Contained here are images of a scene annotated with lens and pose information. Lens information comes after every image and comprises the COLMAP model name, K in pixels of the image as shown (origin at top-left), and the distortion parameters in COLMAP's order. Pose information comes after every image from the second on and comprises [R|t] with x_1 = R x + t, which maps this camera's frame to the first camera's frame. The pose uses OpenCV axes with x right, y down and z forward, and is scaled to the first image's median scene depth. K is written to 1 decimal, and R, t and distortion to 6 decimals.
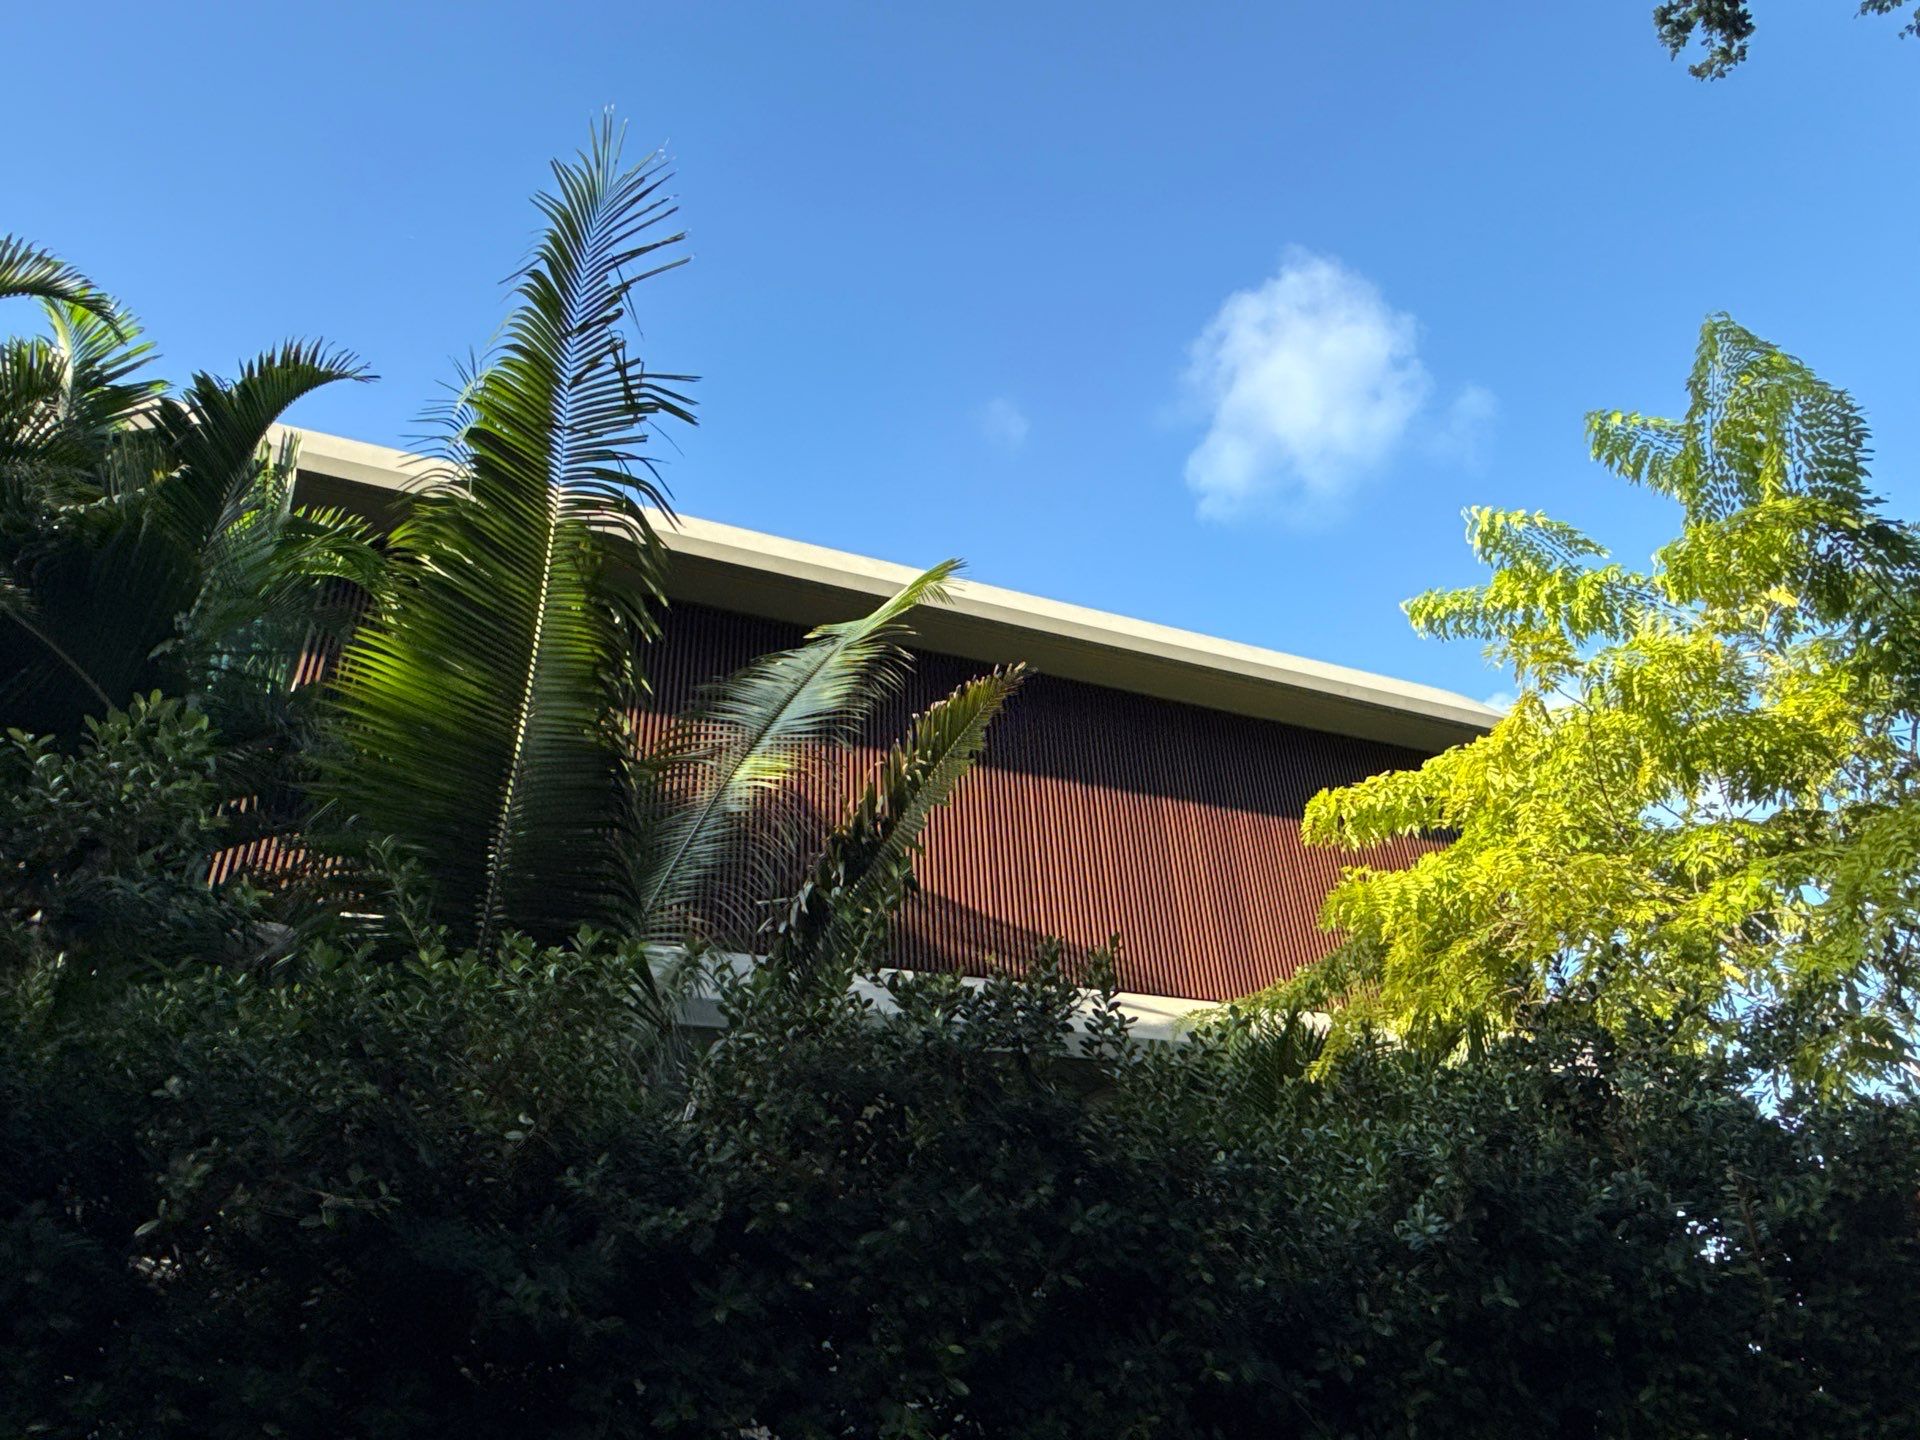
lens RADIAL K [[1267.1, 0, 963.4], [0, 1267.1, 712.8], [0, 0, 1]] dist [0.004405, -0.016242]
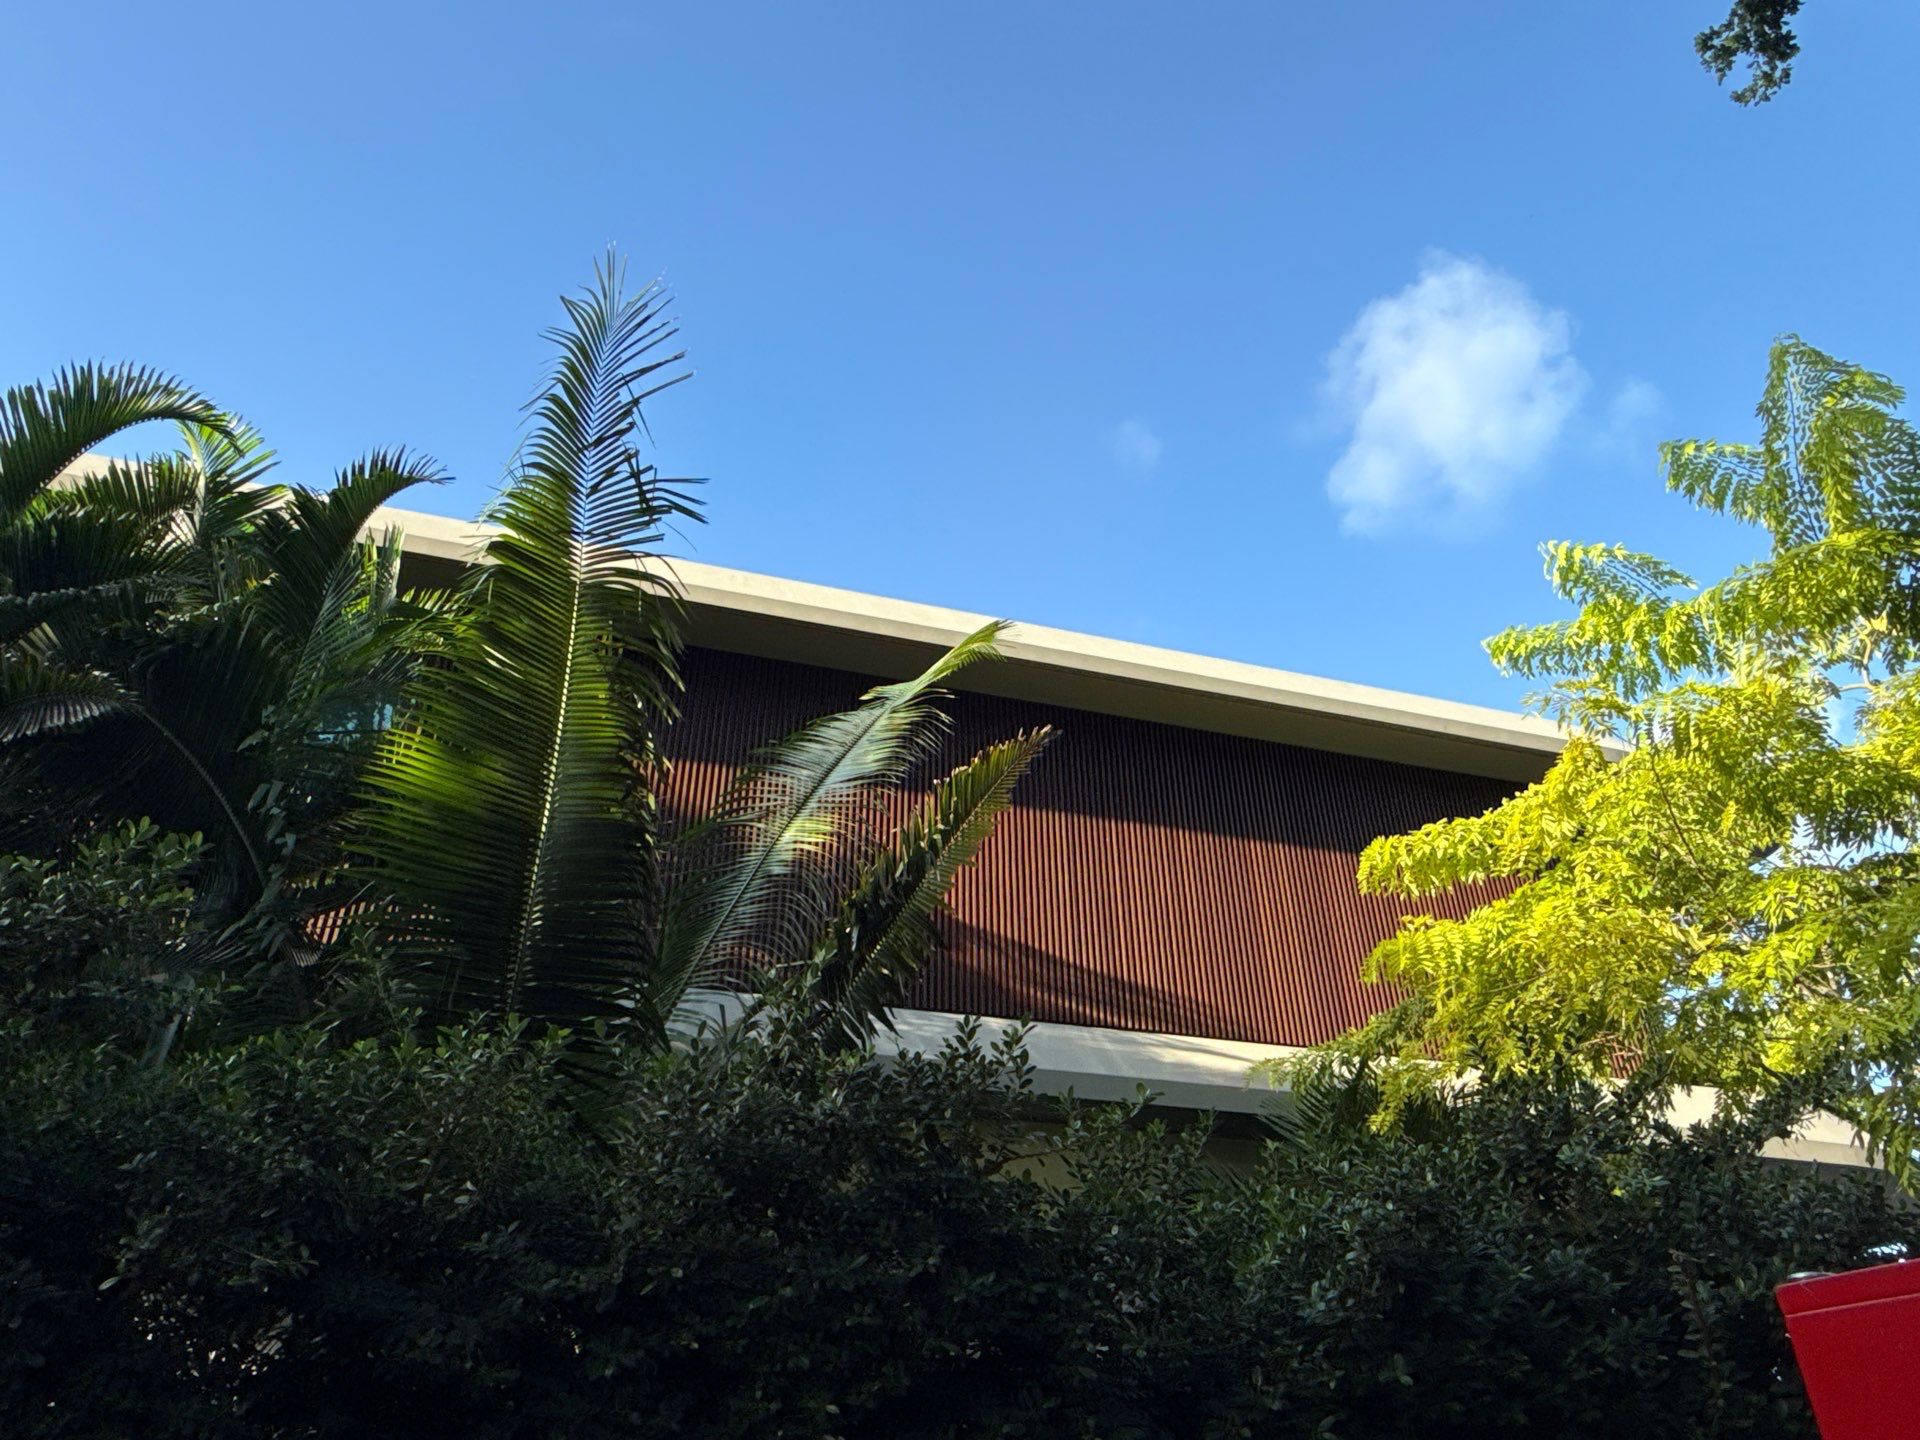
lens RADIAL K [[1267.1, 0, 963.4], [0, 1267.1, 712.8], [0, 0, 1]] dist [0.004405, -0.016242]
pose [[0.992550, -0.025476, -0.119146, 0.093778], [0.022841, 0.999465, -0.023431, -0.025118], [0.119679, 0.020535, 0.992600, -0.029757]]
